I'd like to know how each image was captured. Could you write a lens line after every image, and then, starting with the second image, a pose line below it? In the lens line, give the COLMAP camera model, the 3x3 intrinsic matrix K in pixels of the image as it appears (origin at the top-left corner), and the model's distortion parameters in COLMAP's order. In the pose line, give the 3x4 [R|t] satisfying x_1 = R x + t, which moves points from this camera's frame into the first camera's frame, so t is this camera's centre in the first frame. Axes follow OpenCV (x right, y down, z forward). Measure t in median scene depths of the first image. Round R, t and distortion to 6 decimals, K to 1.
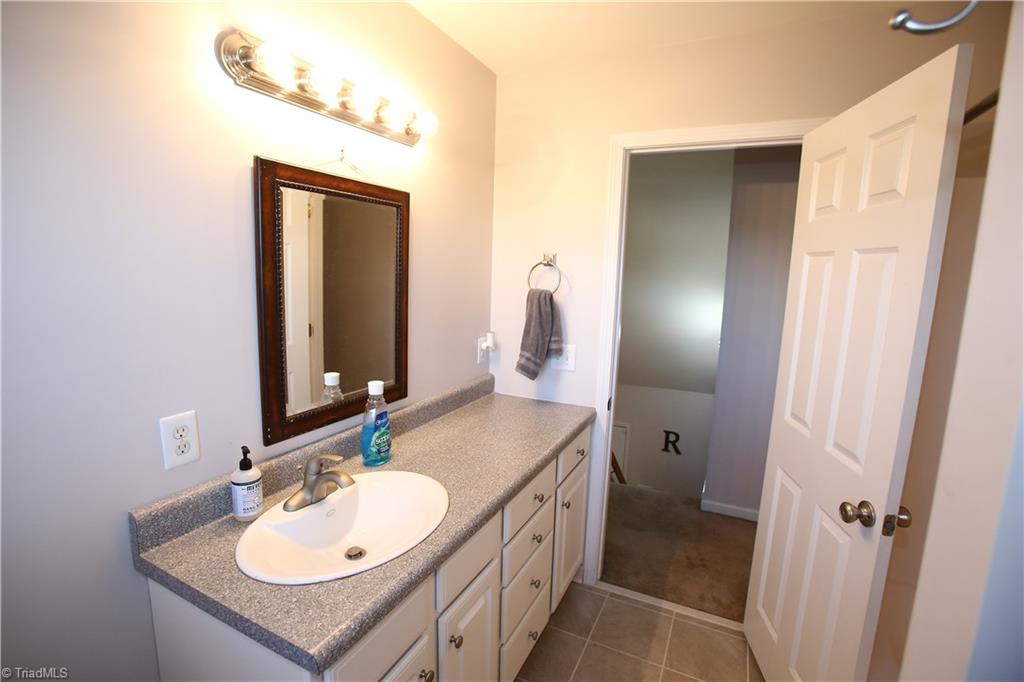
lens RADIAL K [[472.1, 0, 507.9], [0, 472.1, 337.6], [0, 0, 1]] dist [-0.081256, 0.033052]
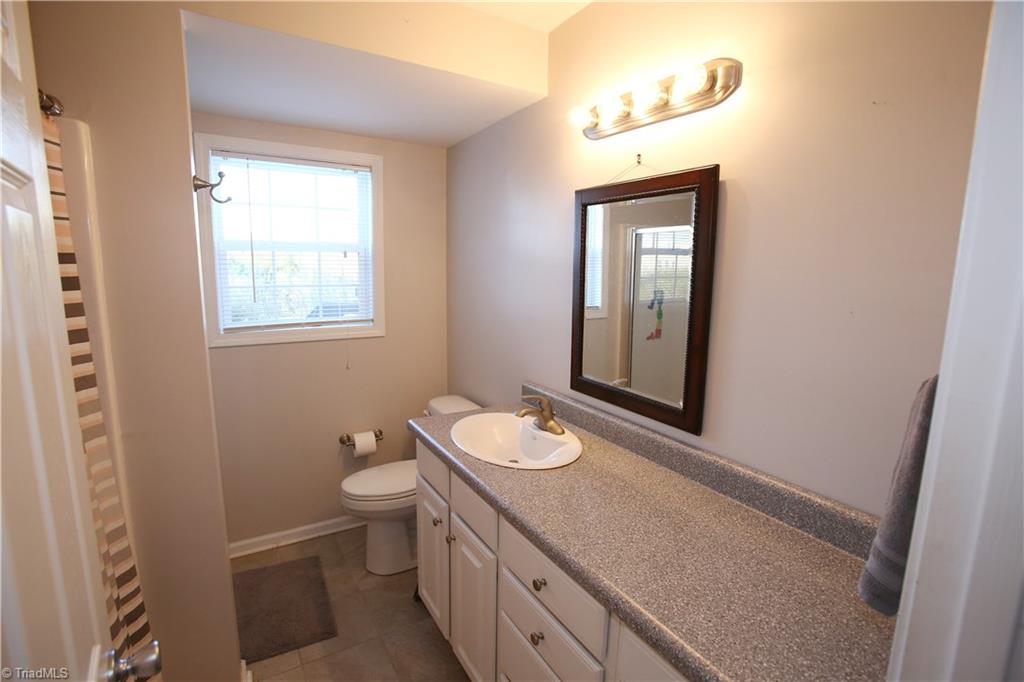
lens RADIAL K [[472.1, 0, 507.9], [0, 472.1, 337.6], [0, 0, 1]] dist [-0.081256, 0.033052]
pose [[-0.527805, 0.100891, -0.843352, 0.756253], [-0.148286, 0.966726, 0.208454, -0.185335], [0.836321, 0.235080, -0.495282, 1.428247]]
